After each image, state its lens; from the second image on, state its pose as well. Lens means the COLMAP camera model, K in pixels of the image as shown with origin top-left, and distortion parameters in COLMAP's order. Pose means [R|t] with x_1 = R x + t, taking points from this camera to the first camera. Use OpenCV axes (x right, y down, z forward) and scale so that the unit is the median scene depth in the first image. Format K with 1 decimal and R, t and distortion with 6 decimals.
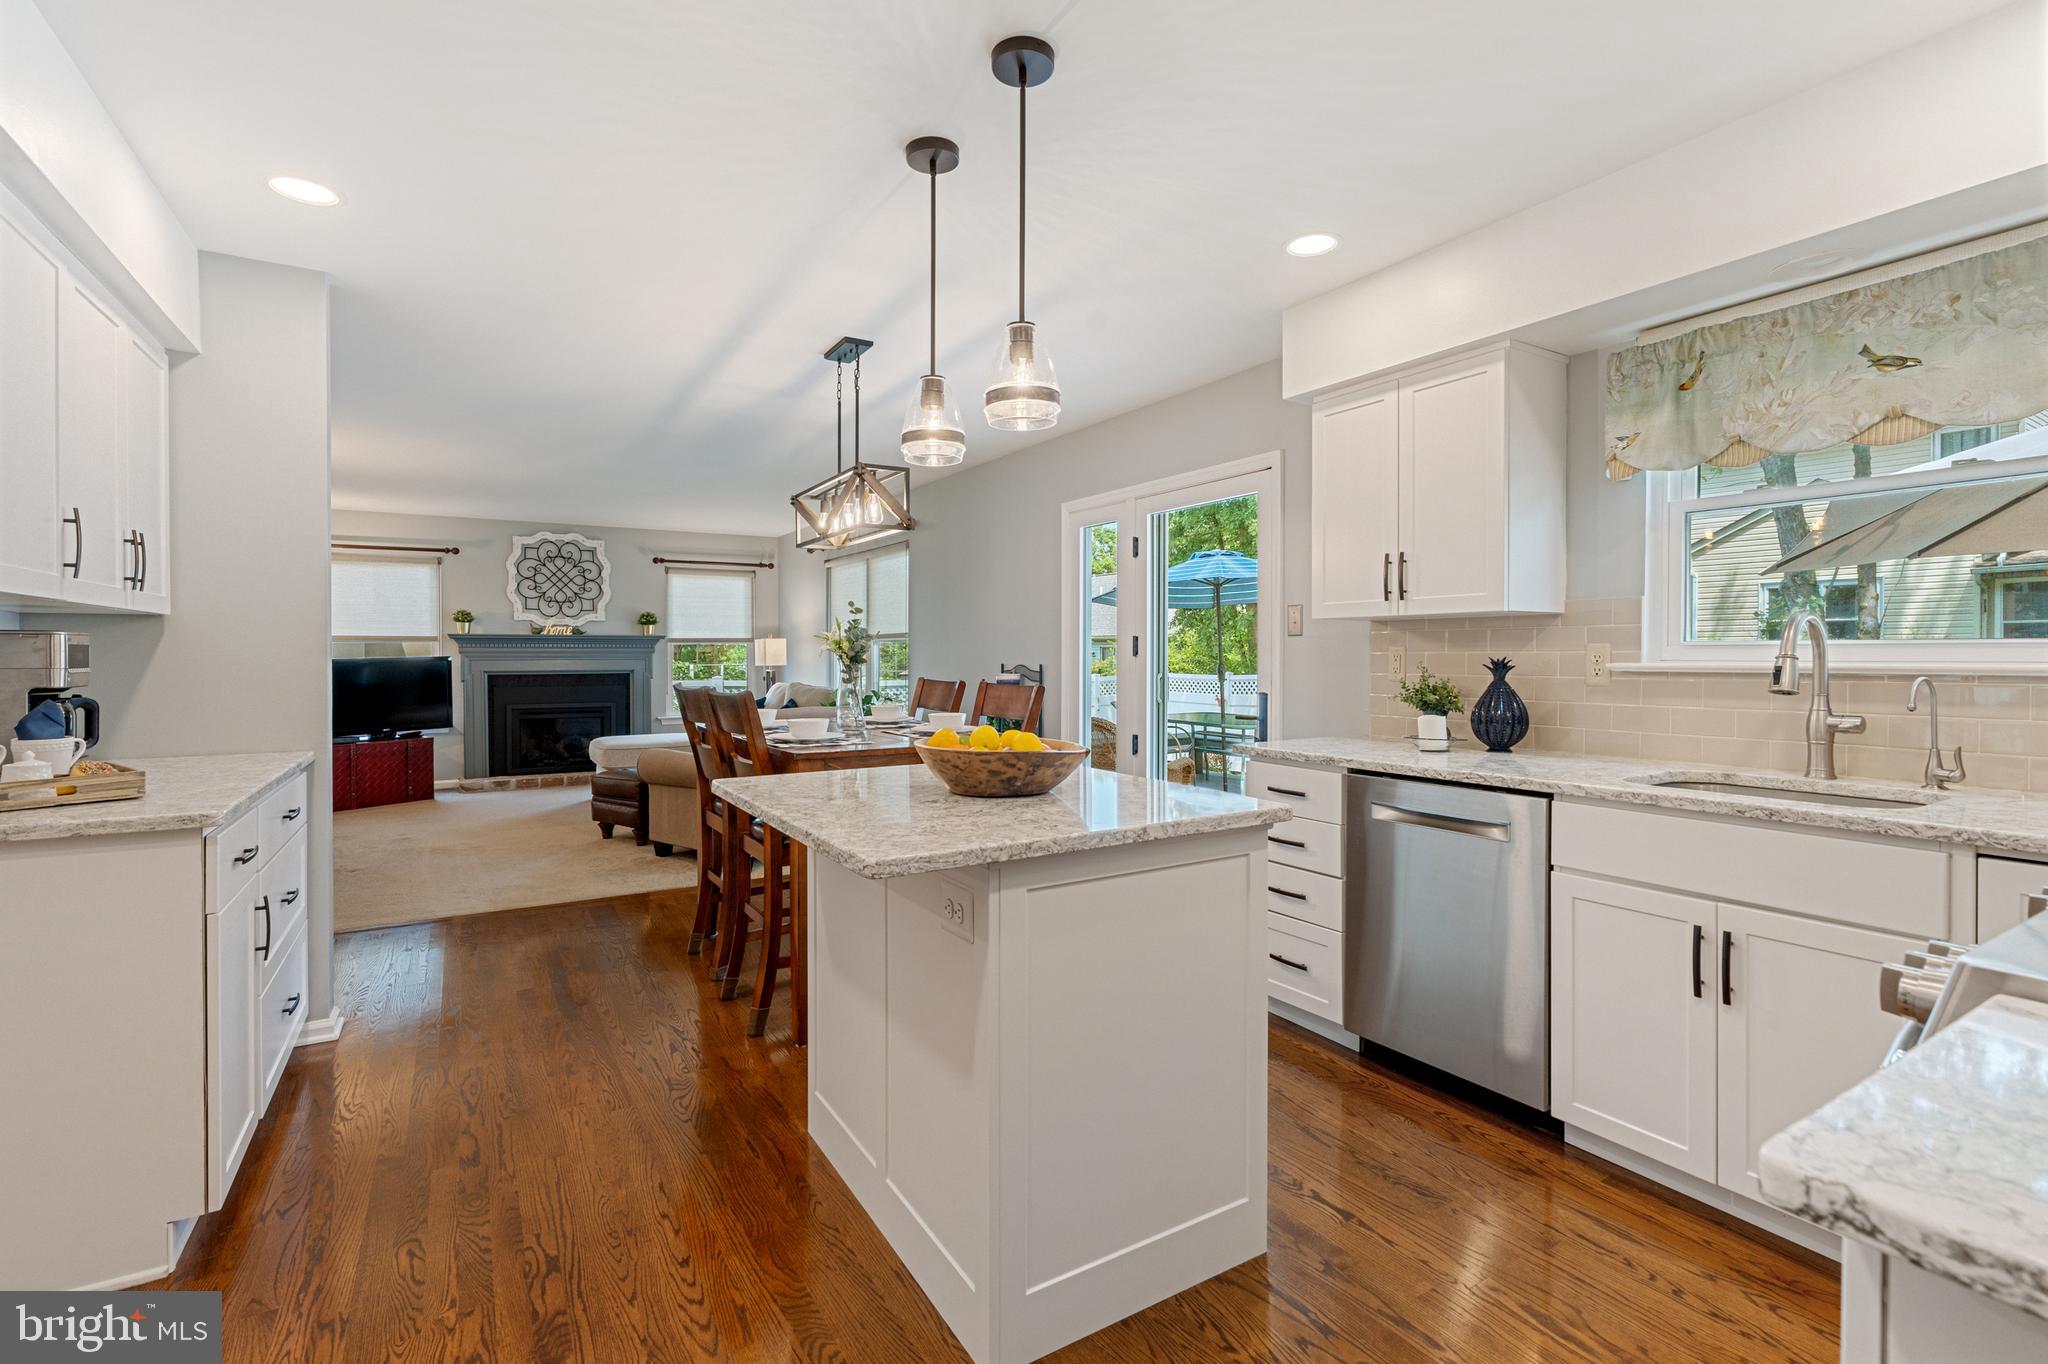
lens RADIAL K [[920.4, 0, 1016.9], [0, 920.4, 670.7], [0, 0, 1]] dist [-0.001669, 0.000880]
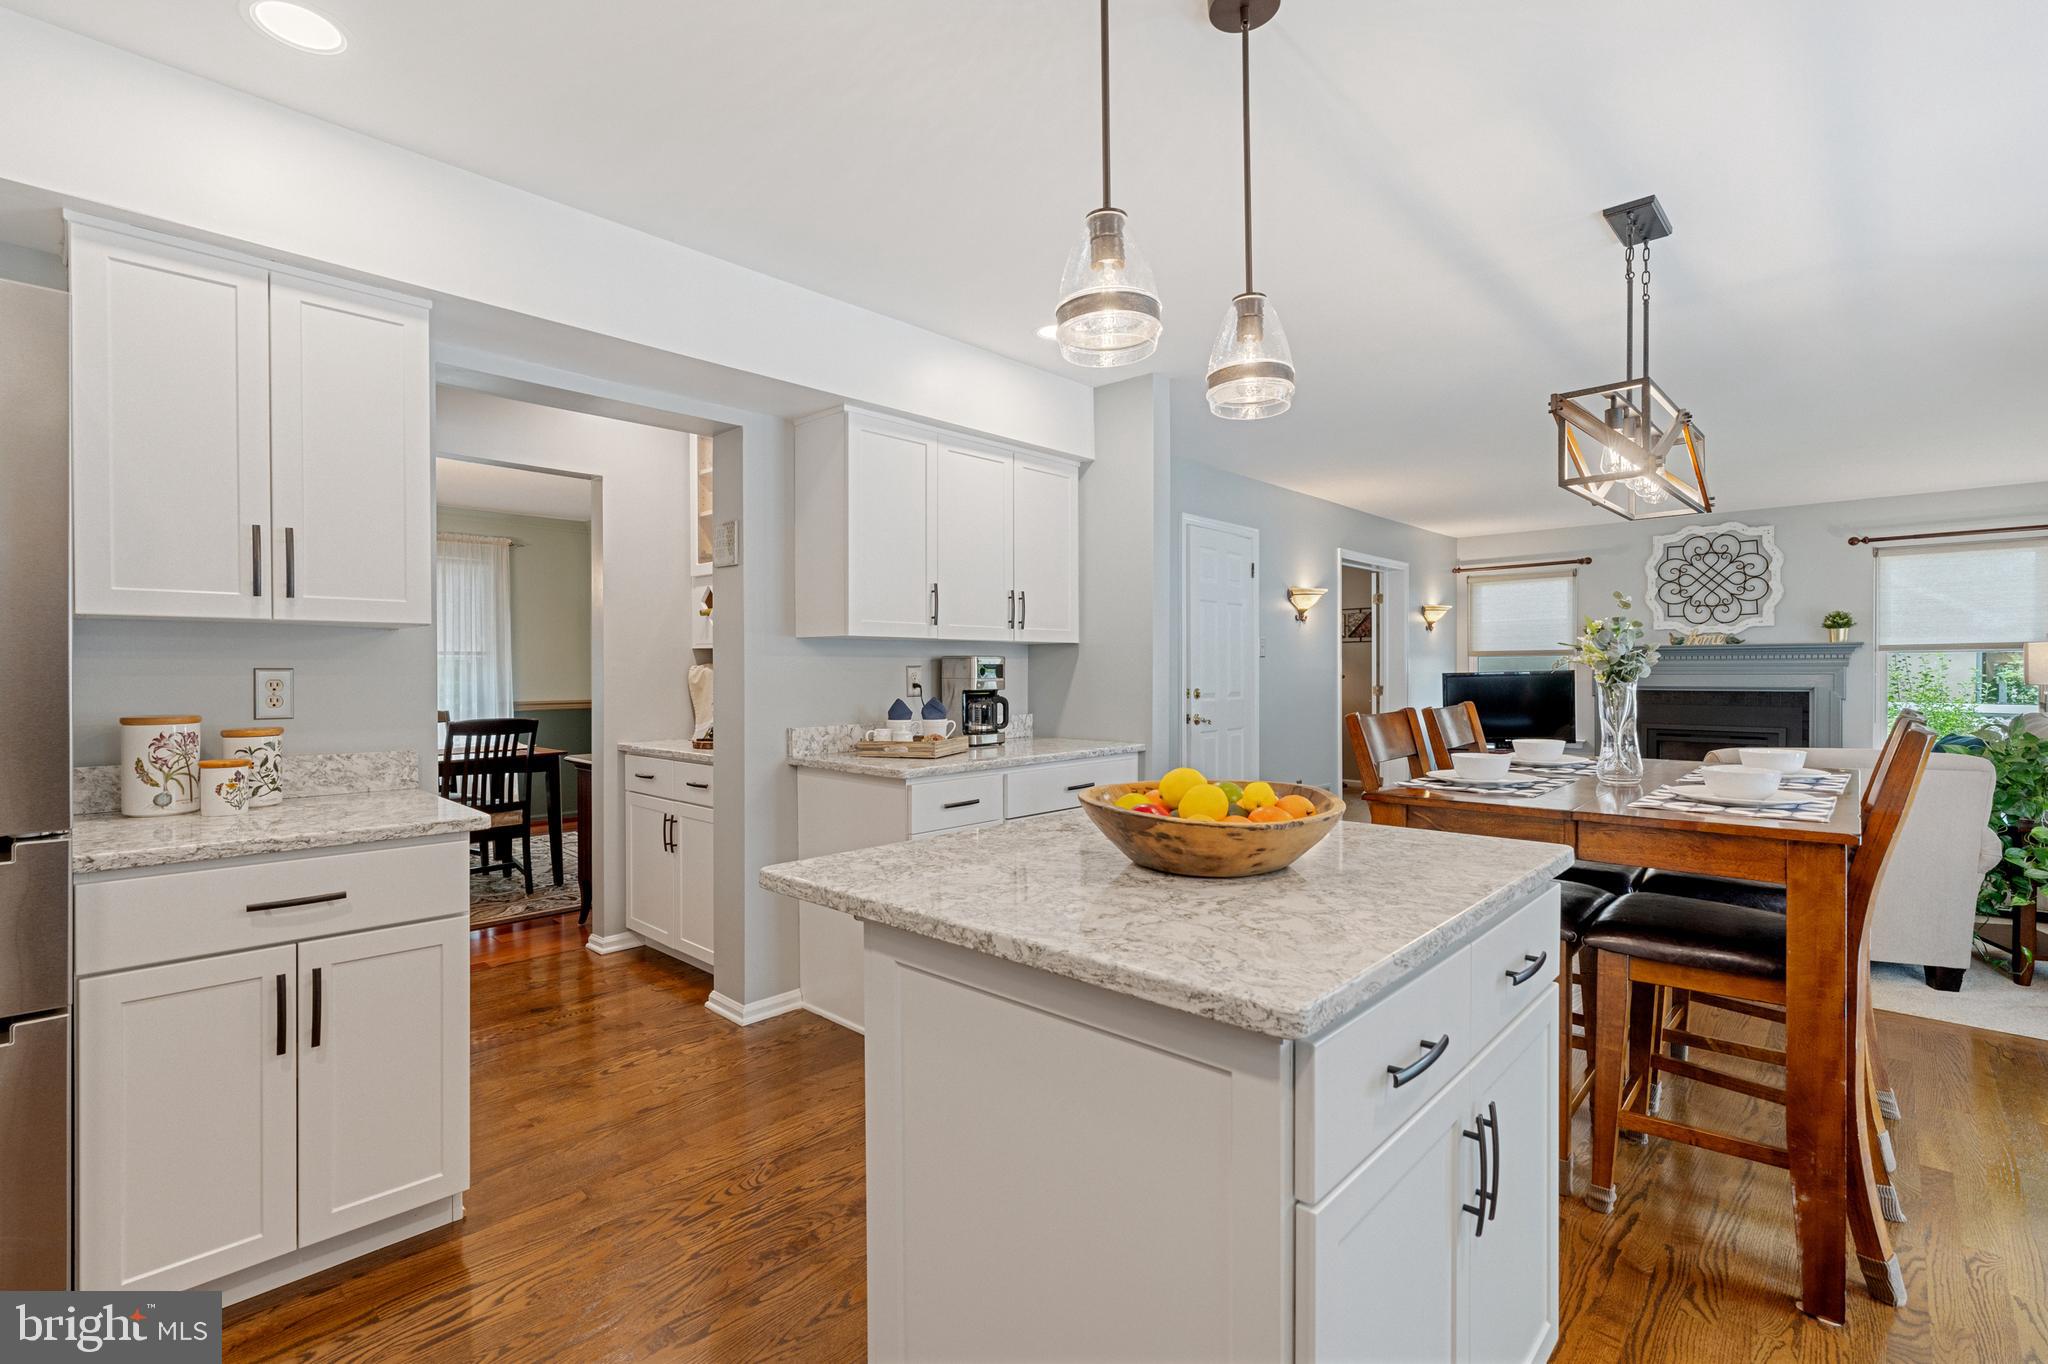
lens RADIAL K [[920.4, 0, 1020.5], [0, 920.4, 677.5], [0, 0, 1]] dist [-0.001669, 0.000880]
pose [[0.272534, 0.007289, -0.962119, 0.146575], [-0.014418, 0.999890, 0.003491, -0.002665], [0.962038, 0.012920, 0.272609, 0.159597]]
